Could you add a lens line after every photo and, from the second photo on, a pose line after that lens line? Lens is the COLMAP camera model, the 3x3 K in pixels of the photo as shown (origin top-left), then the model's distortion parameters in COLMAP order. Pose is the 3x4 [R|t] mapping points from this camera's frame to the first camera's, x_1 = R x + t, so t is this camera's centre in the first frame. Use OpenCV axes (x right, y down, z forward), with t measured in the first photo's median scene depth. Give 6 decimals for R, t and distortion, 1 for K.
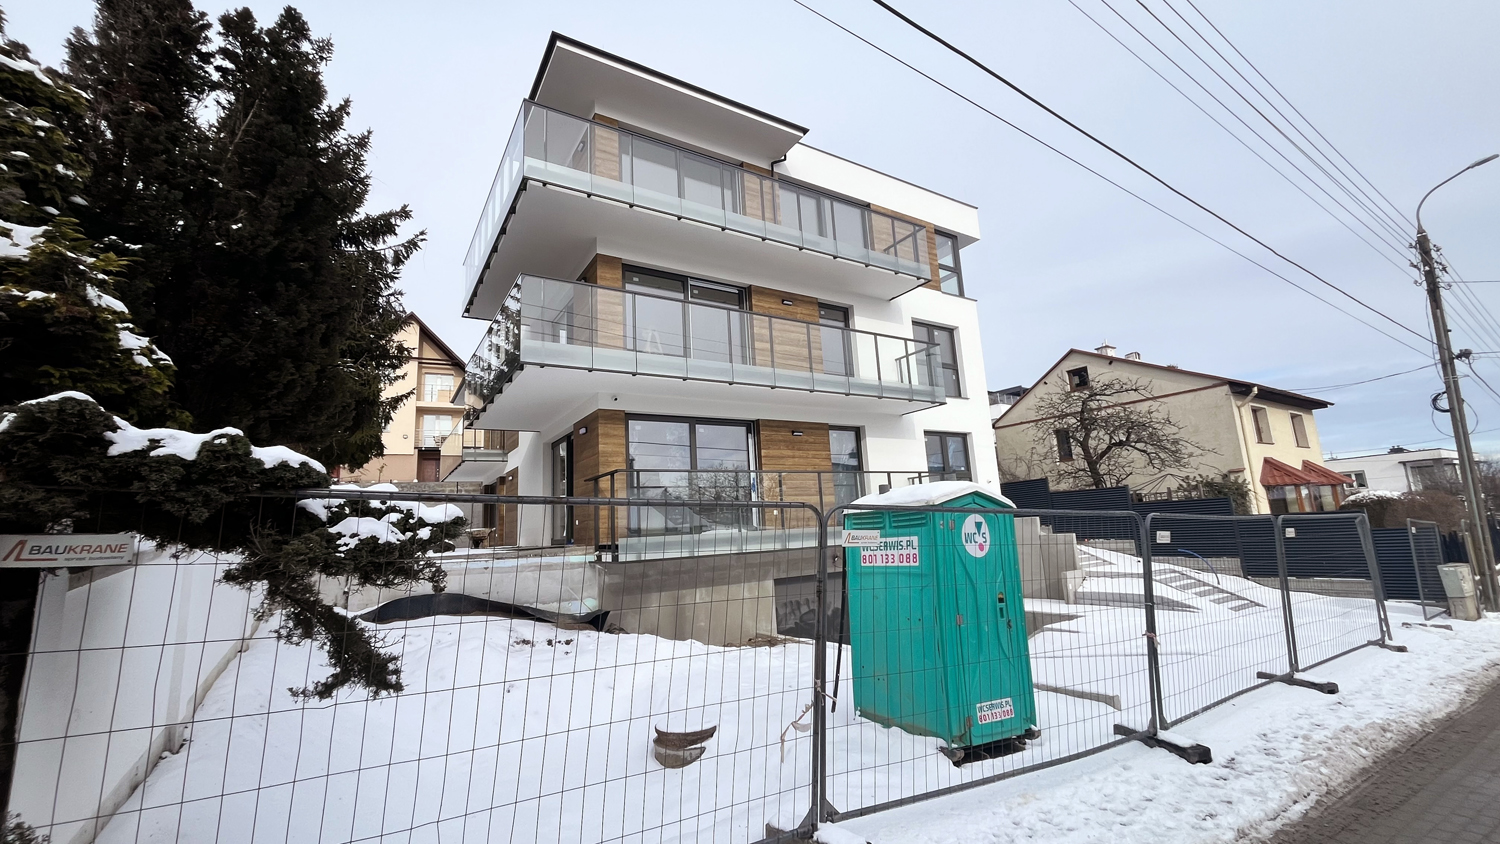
lens RADIAL K [[599.5, 0, 749.1], [0, 599.5, 418.3], [0, 0, 1]] dist [-0.000655, -0.000006]
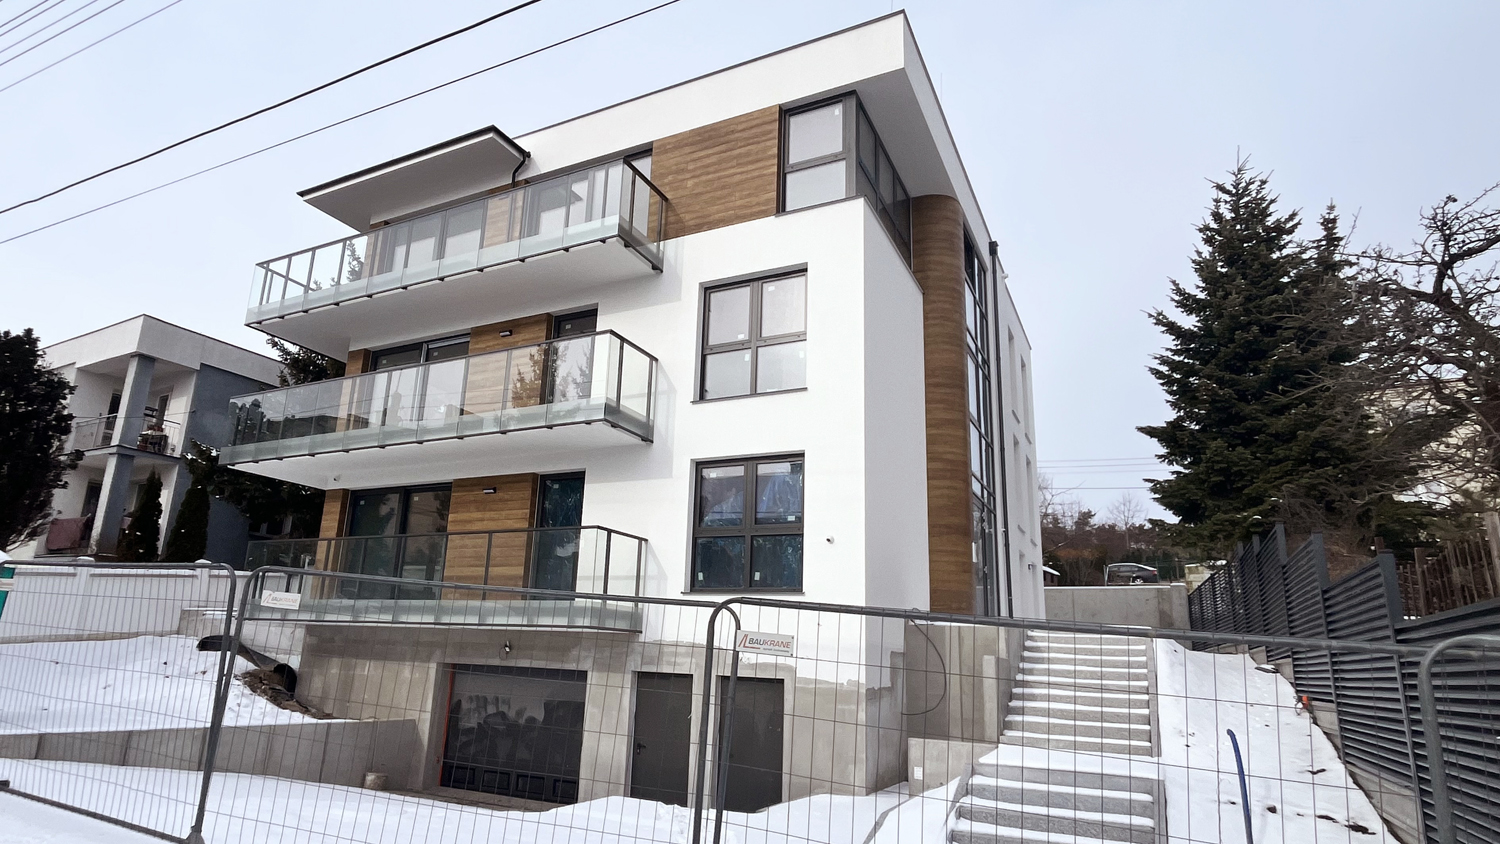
lens RADIAL K [[791.5, 0, 711.0], [0, 791.5, 451.4], [0, 0, 1]] dist [-0.020217, -0.002671]
pose [[0.518077, -0.133051, -0.844922, 1.090747], [0.096005, 0.990631, -0.097129, 0.099858], [0.849929, -0.030796, 0.525996, 0.652364]]
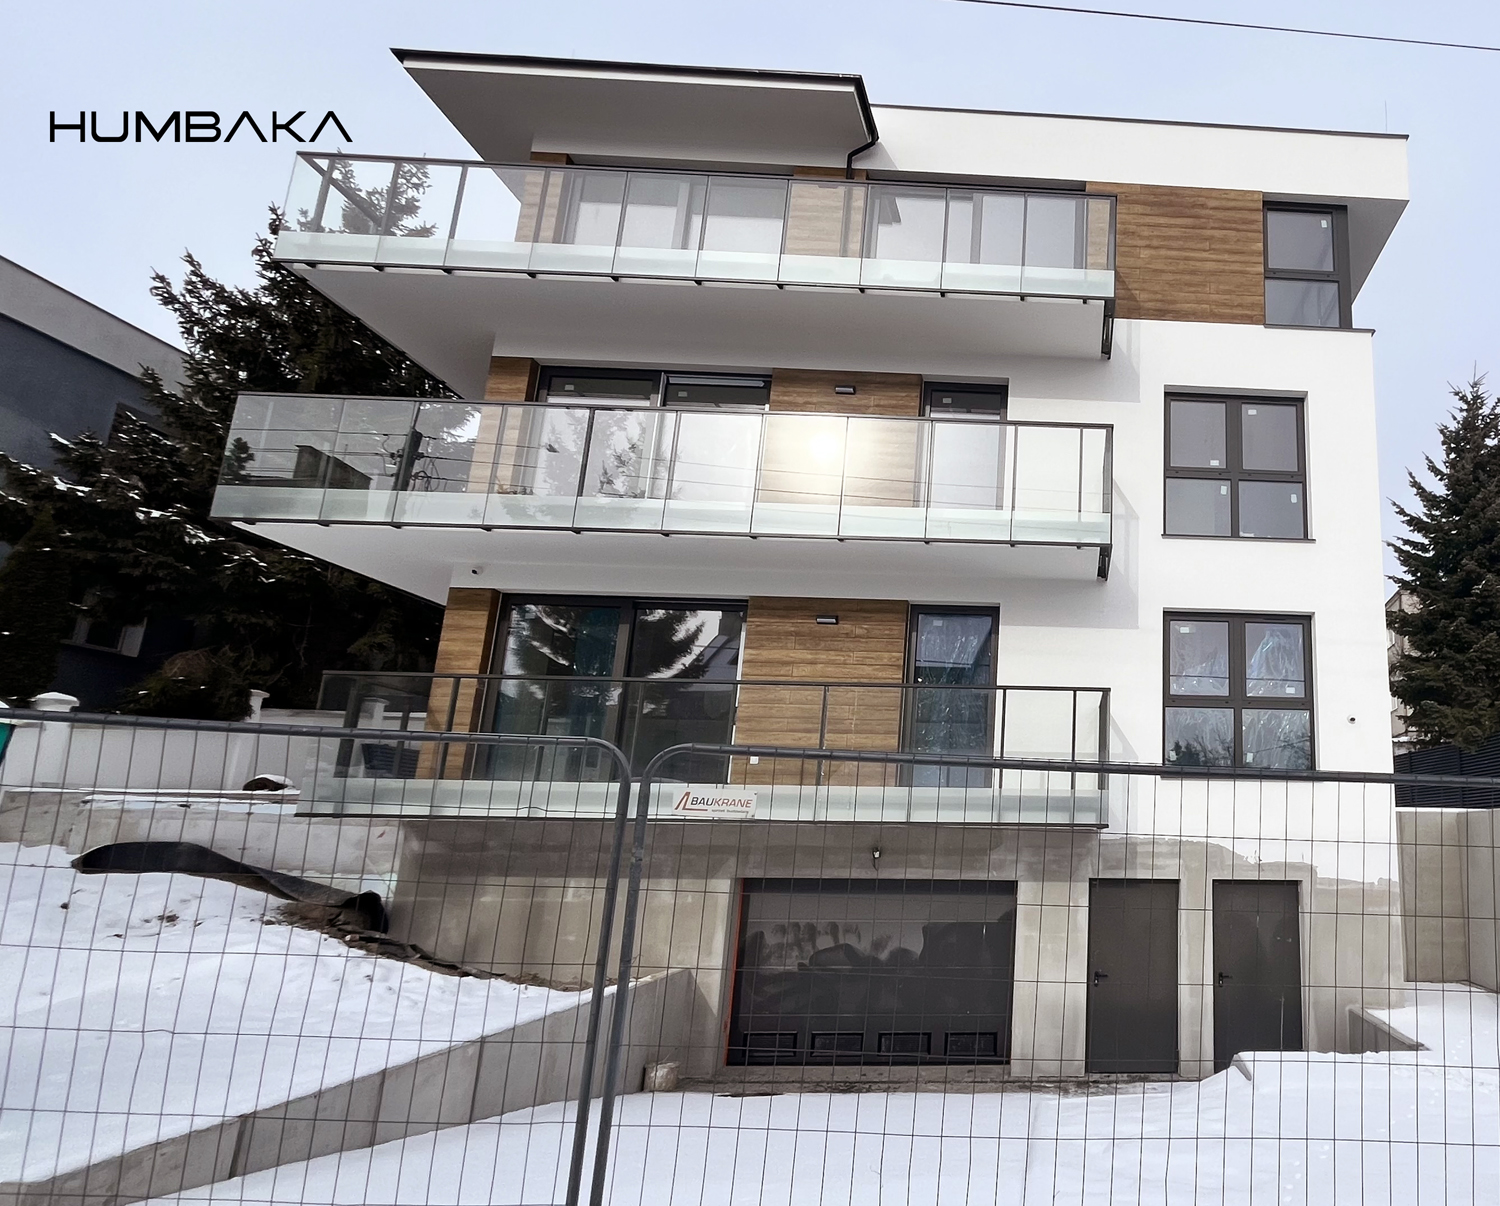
lens RADIAL K [[893.5, 0, 754.8], [0, 893.5, 610.7], [0, 0, 1]] dist [-0.009034, -0.002887]
pose [[0.874190, -0.034381, -0.484365, 0.398904], [0.026613, 0.999383, -0.022908, 0.031928], [0.484854, 0.007136, 0.874566, 0.235800]]
